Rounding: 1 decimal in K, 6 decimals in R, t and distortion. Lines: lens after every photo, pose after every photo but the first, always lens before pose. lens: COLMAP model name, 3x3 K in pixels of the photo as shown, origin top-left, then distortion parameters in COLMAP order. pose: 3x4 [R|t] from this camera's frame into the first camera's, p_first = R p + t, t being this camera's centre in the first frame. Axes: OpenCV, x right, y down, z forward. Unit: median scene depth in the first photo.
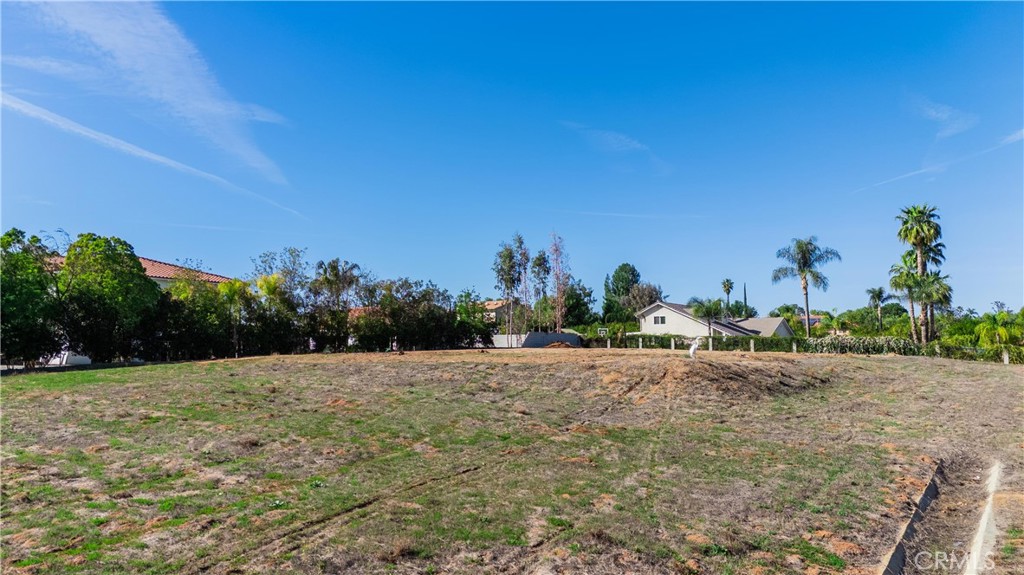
lens RADIAL K [[745.2, 0, 512.0], [0, 745.2, 287.5], [0, 0, 1]] dist [0.079604, -0.103886]
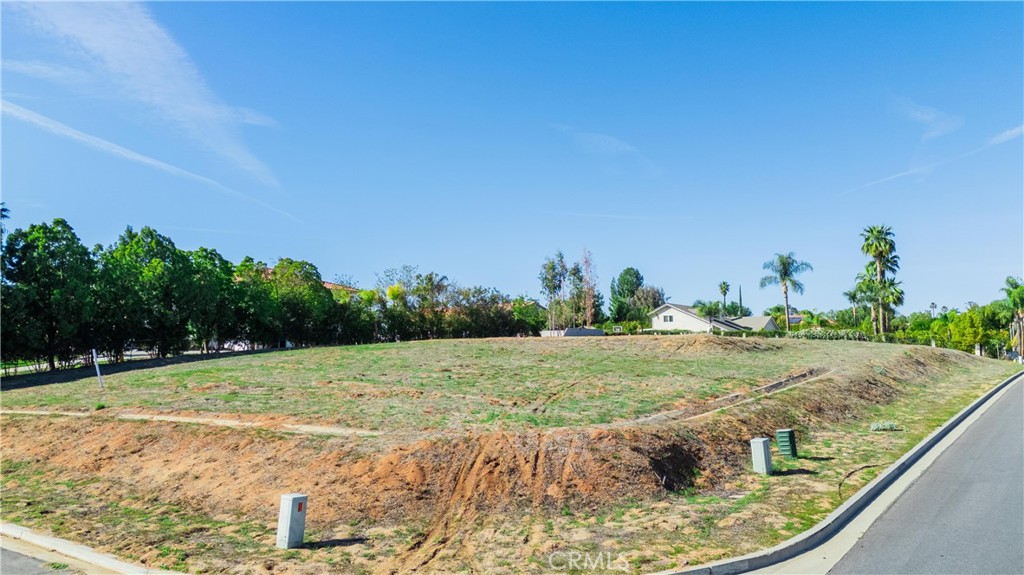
lens RADIAL K [[745.2, 0, 512.0], [0, 745.2, 287.5], [0, 0, 1]] dist [0.079604, -0.103886]
pose [[0.999985, -0.002921, 0.004605, -0.070909], [0.002928, 0.999995, -0.001529, -0.006278], [-0.004601, 0.001542, 0.999988, -0.241034]]
